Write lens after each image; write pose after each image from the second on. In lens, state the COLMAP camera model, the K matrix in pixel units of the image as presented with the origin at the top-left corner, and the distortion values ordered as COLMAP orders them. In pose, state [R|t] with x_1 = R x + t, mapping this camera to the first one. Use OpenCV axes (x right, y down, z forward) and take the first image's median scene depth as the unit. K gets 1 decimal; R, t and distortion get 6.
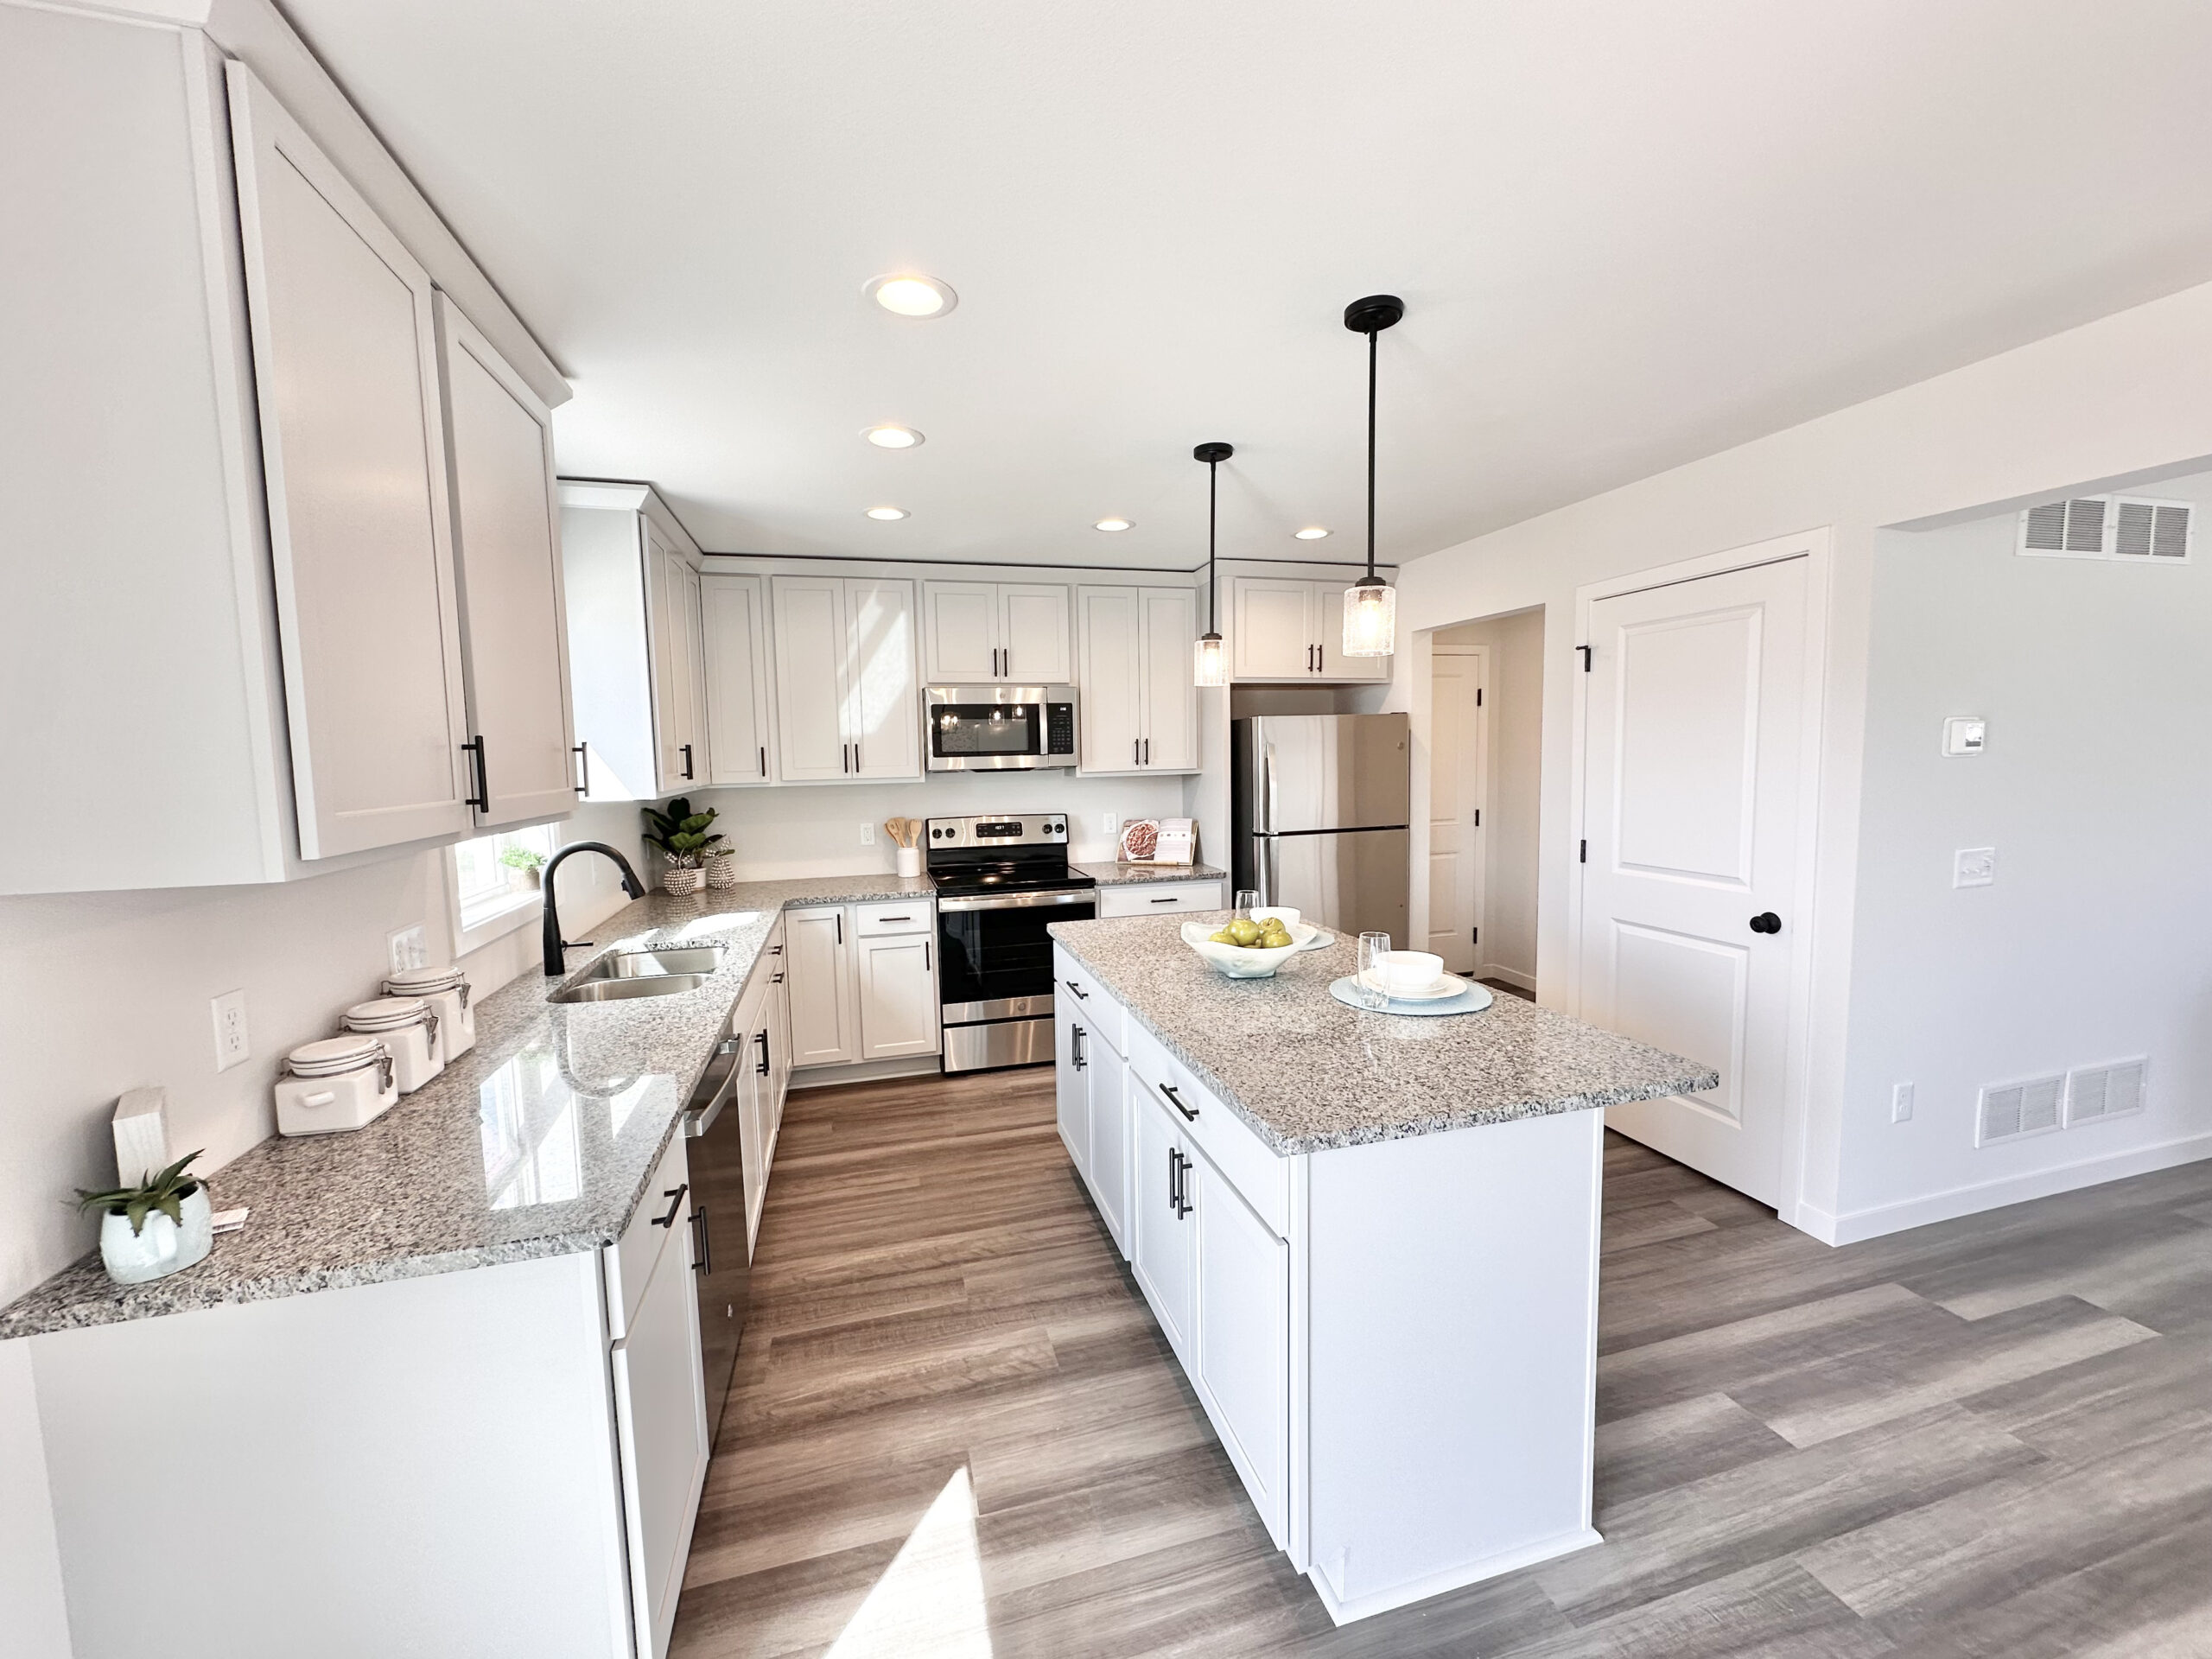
lens RADIAL K [[879.8, 0, 1104.7], [0, 879.8, 831.4], [0, 0, 1]] dist [-0.003119, 0.000309]
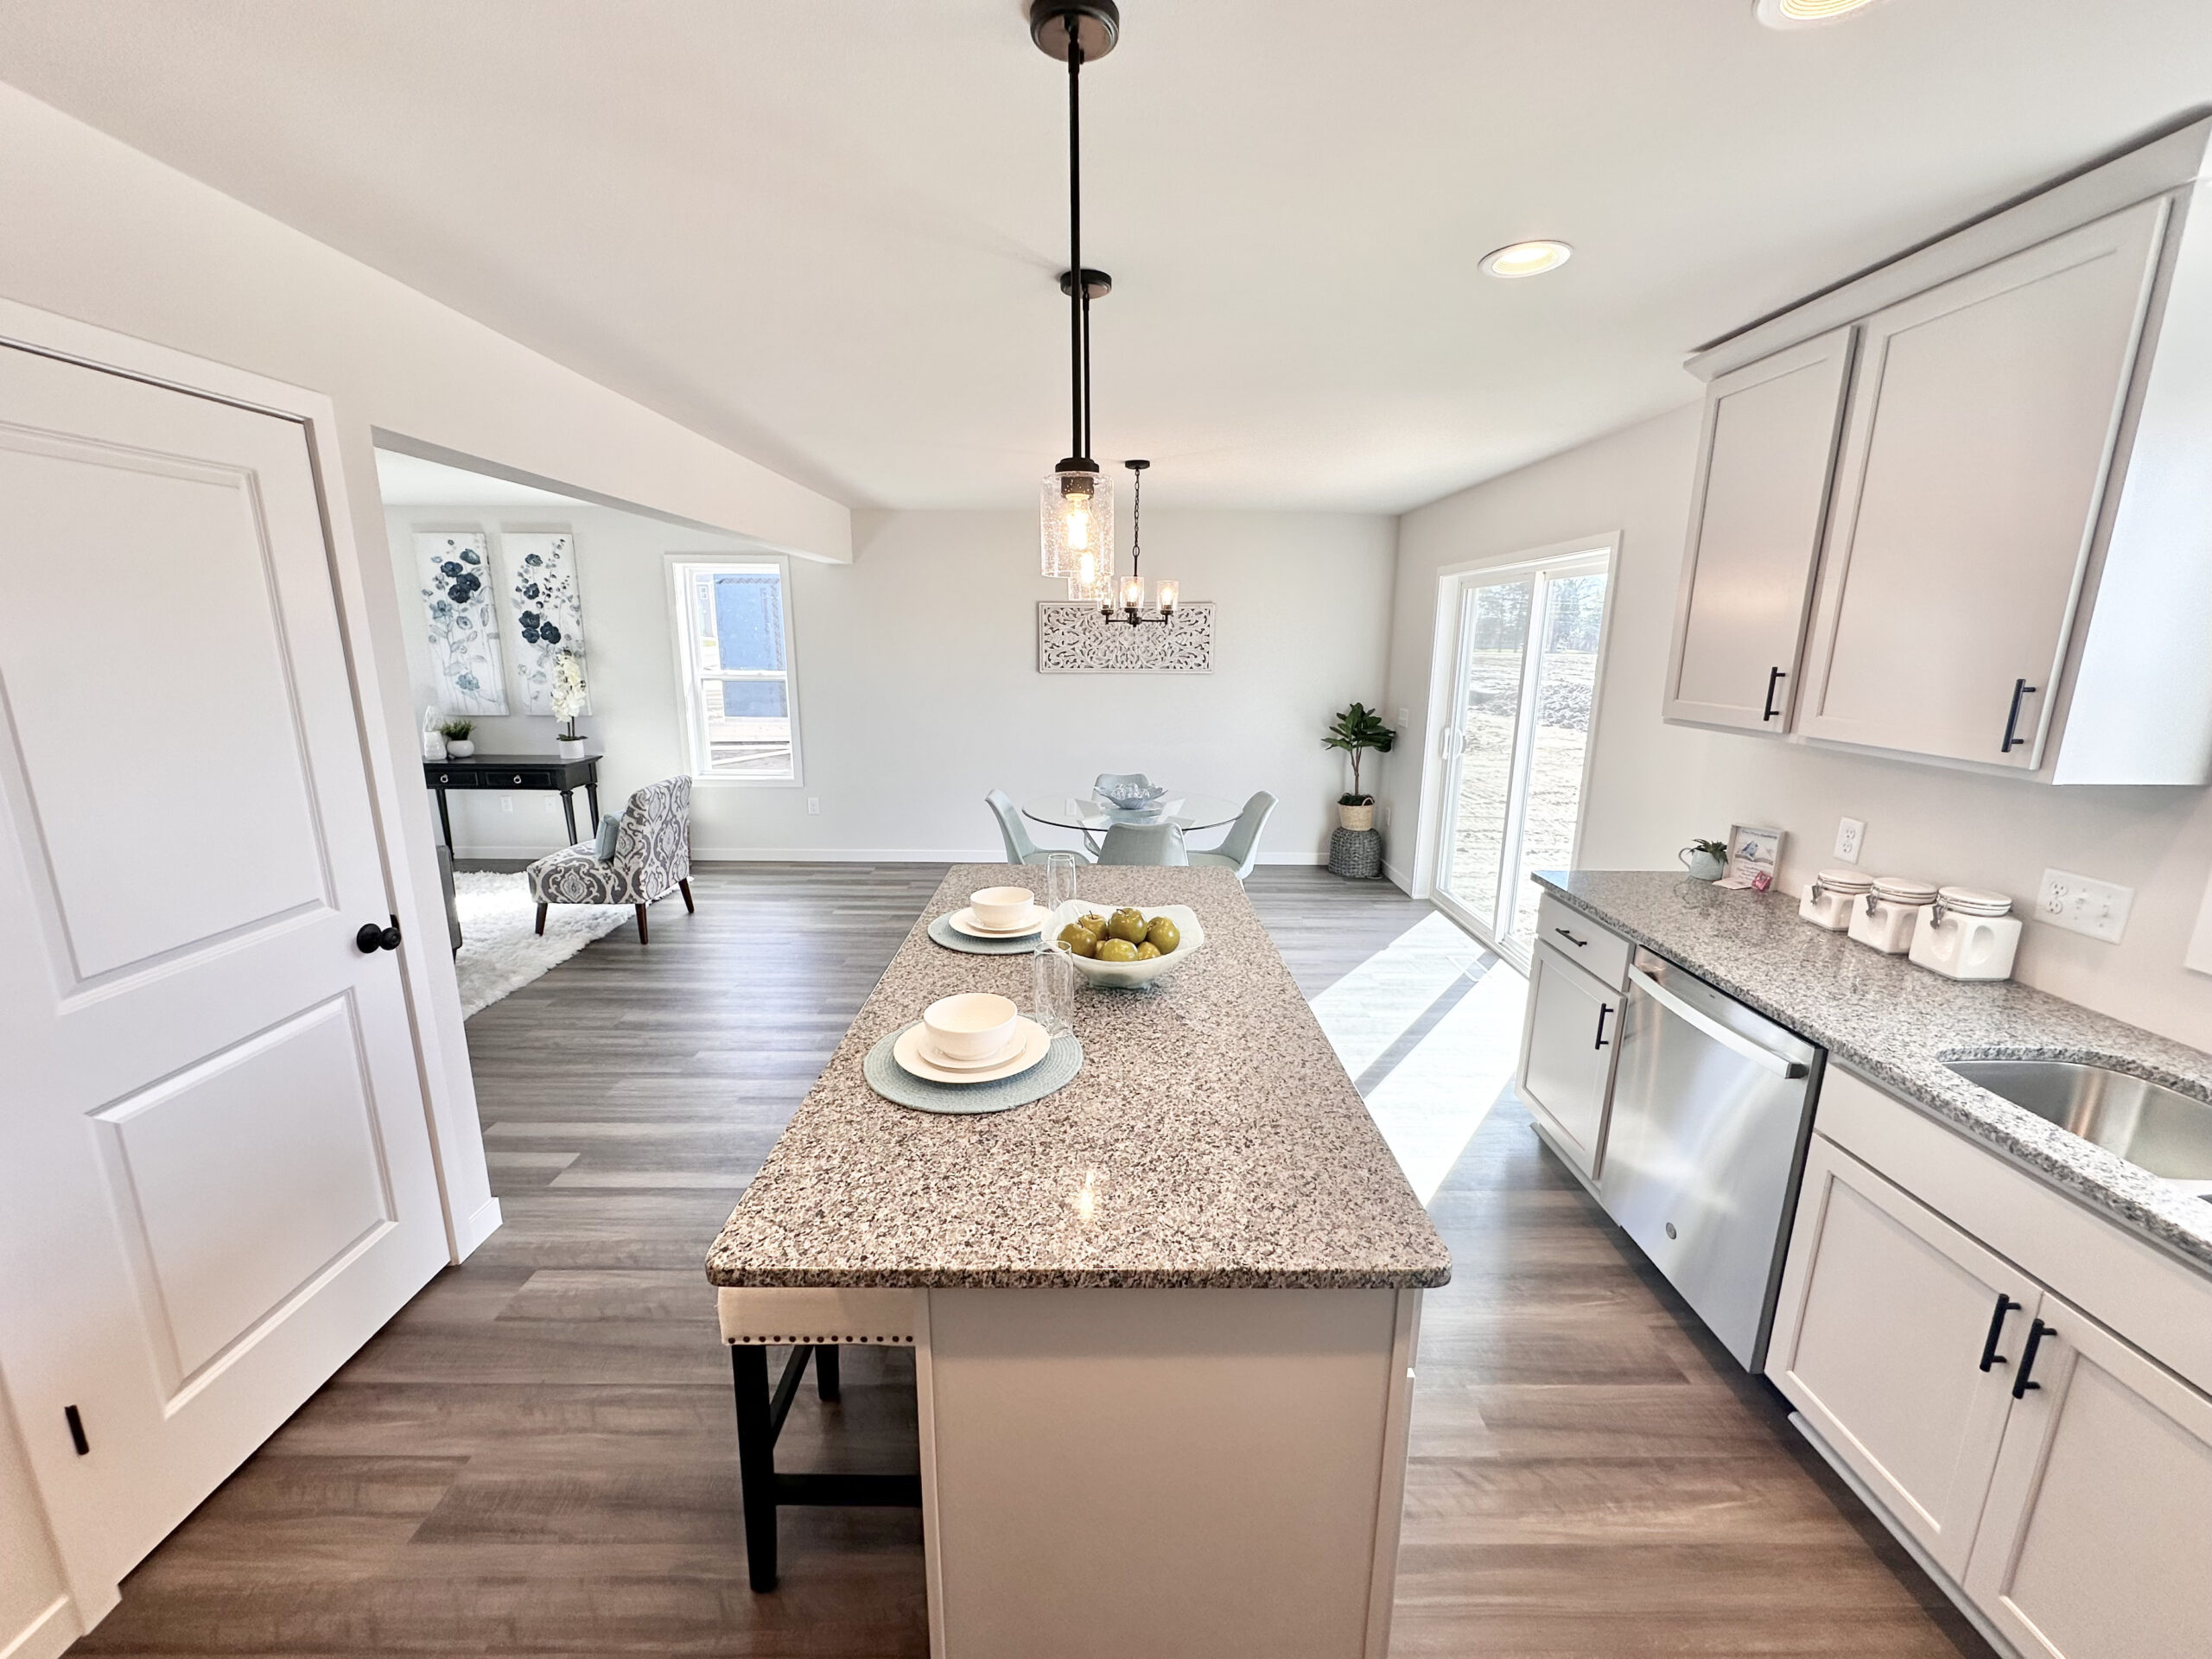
lens RADIAL K [[879.8, 0, 1105.8], [0, 879.8, 830.3], [0, 0, 1]] dist [-0.003119, 0.000309]
pose [[-0.965532, -0.043450, 0.256630, -0.019324], [0.035553, 0.954710, 0.295406, -0.174566], [-0.257843, 0.294348, -0.920259, 1.476330]]
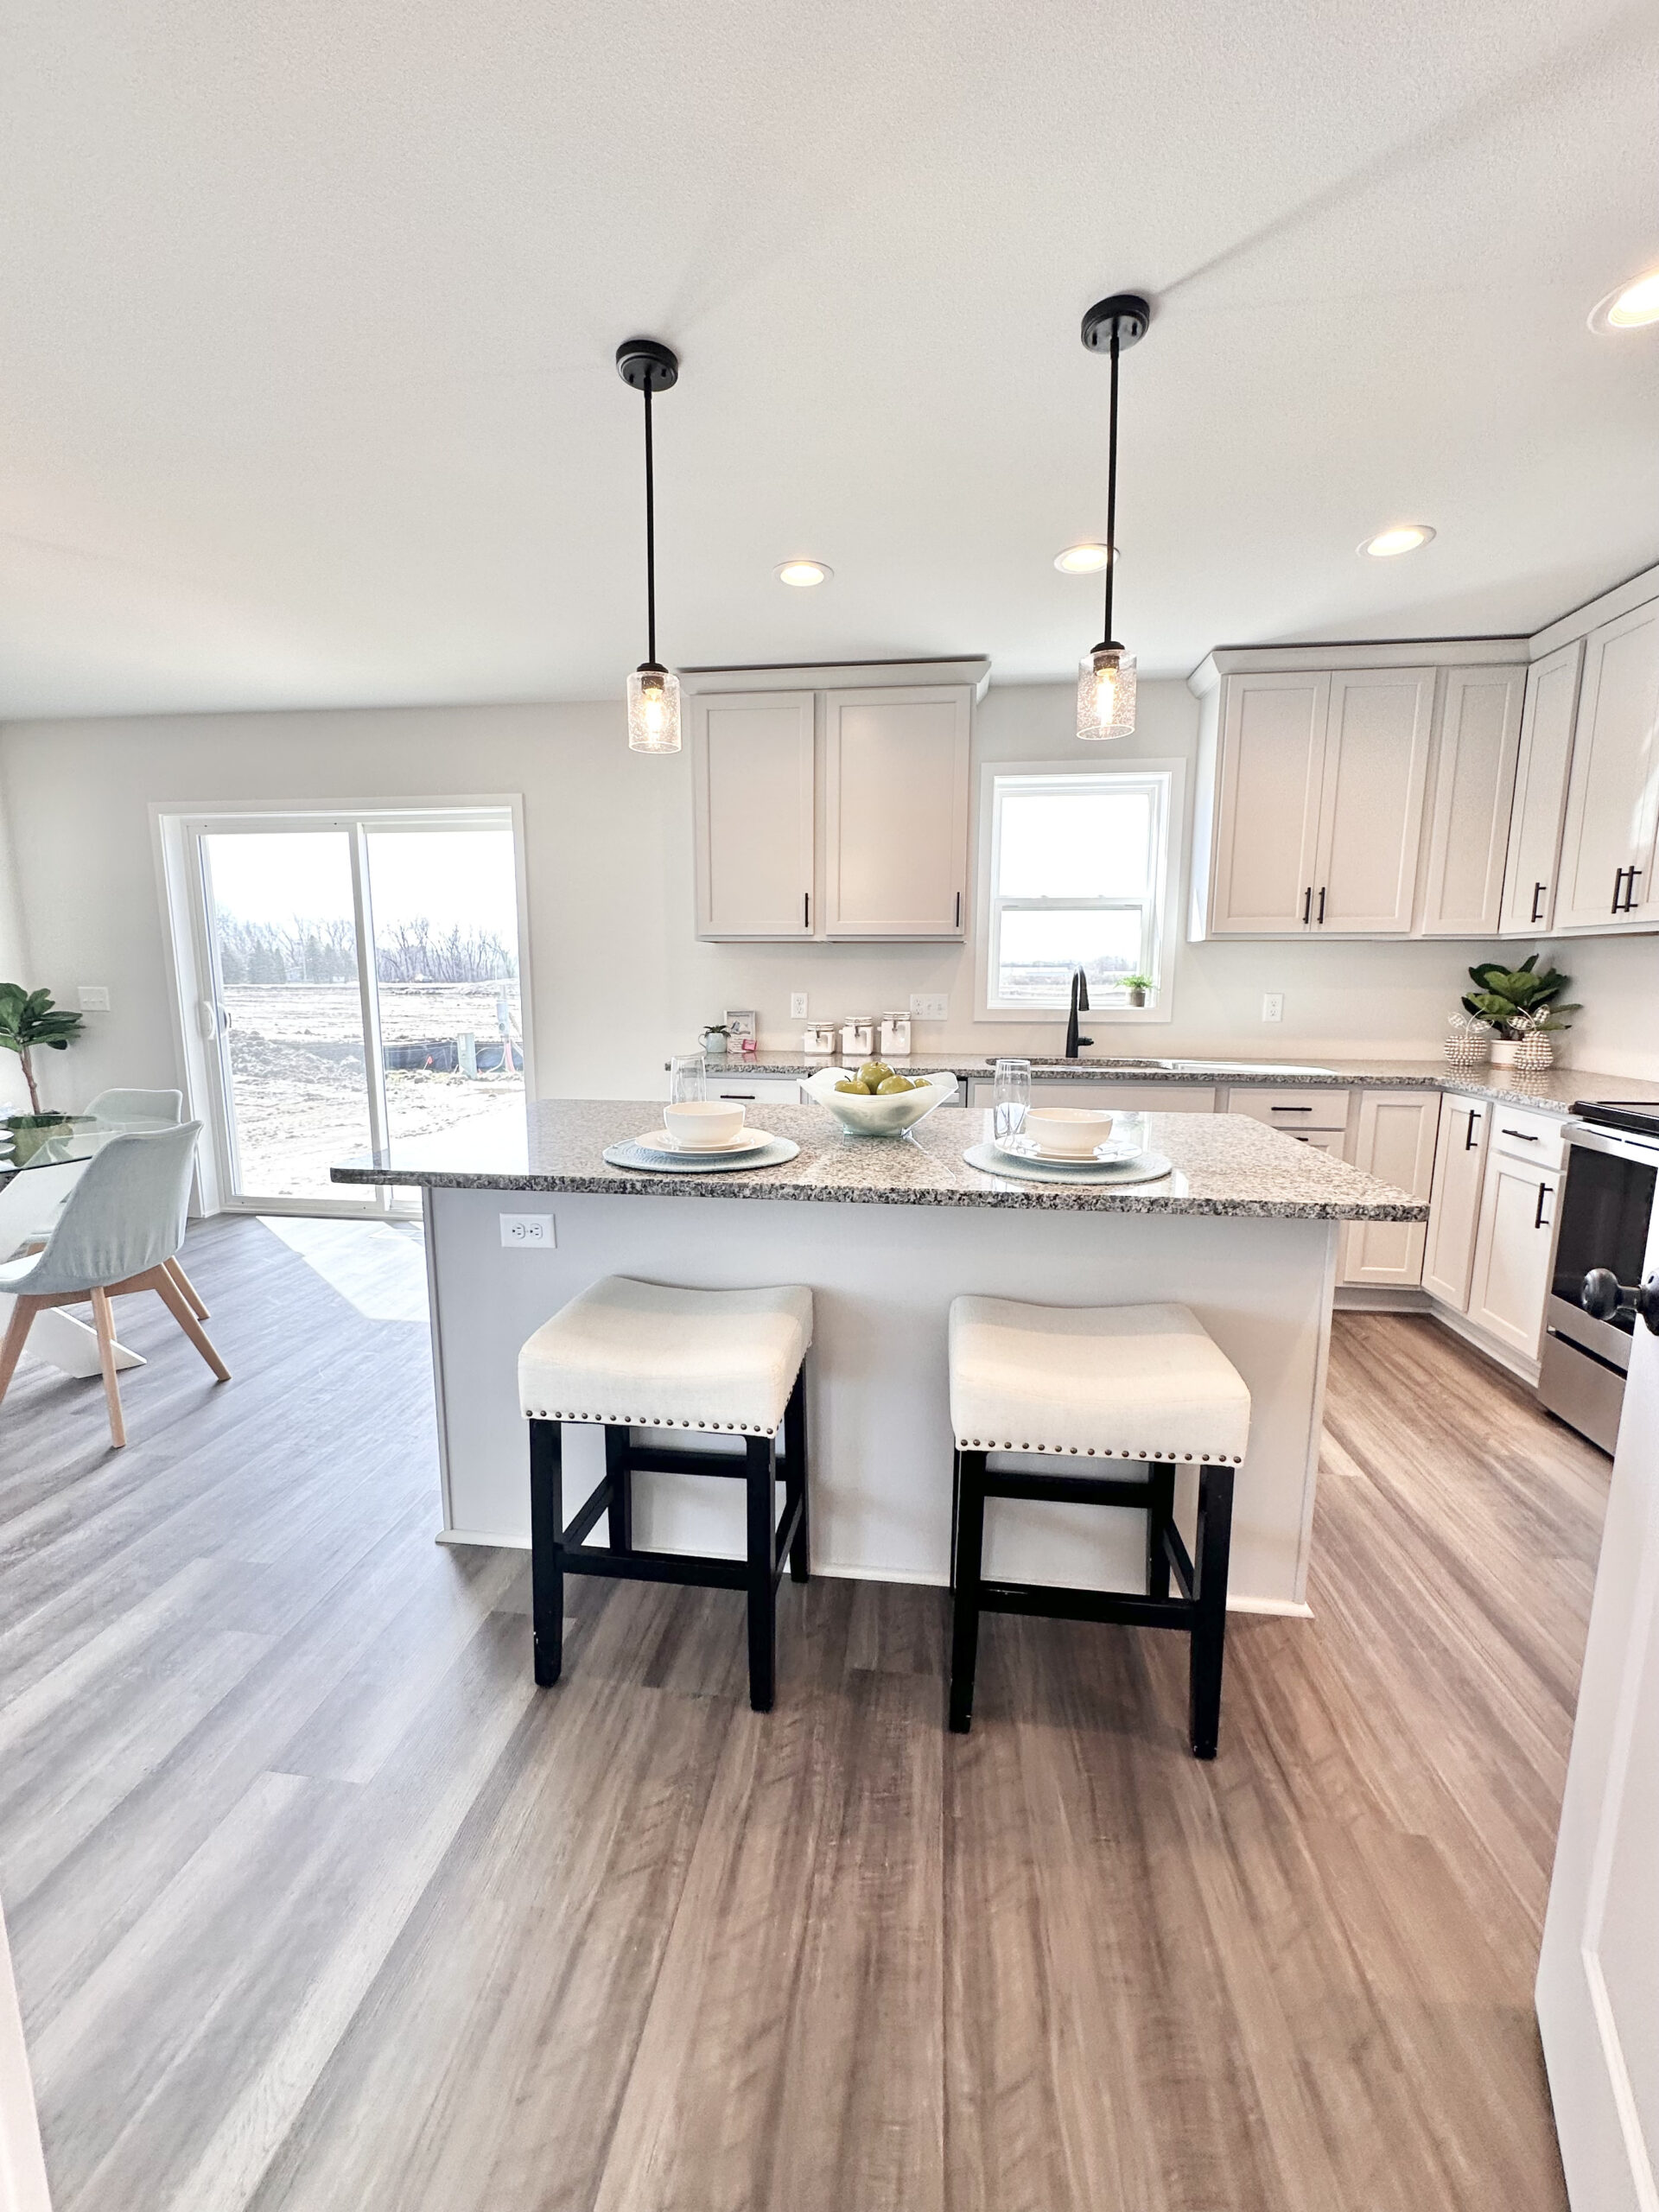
lens RADIAL K [[879.8, 0, 830.2], [0, 879.8, 1107.2], [0, 0, 1]] dist [-0.003119, 0.000309]
pose [[-0.387060, 0.159374, -0.908176, 0.800494], [-0.079301, 0.975545, 0.204994, -0.021491], [0.918638, 0.151364, -0.364956, 1.093200]]
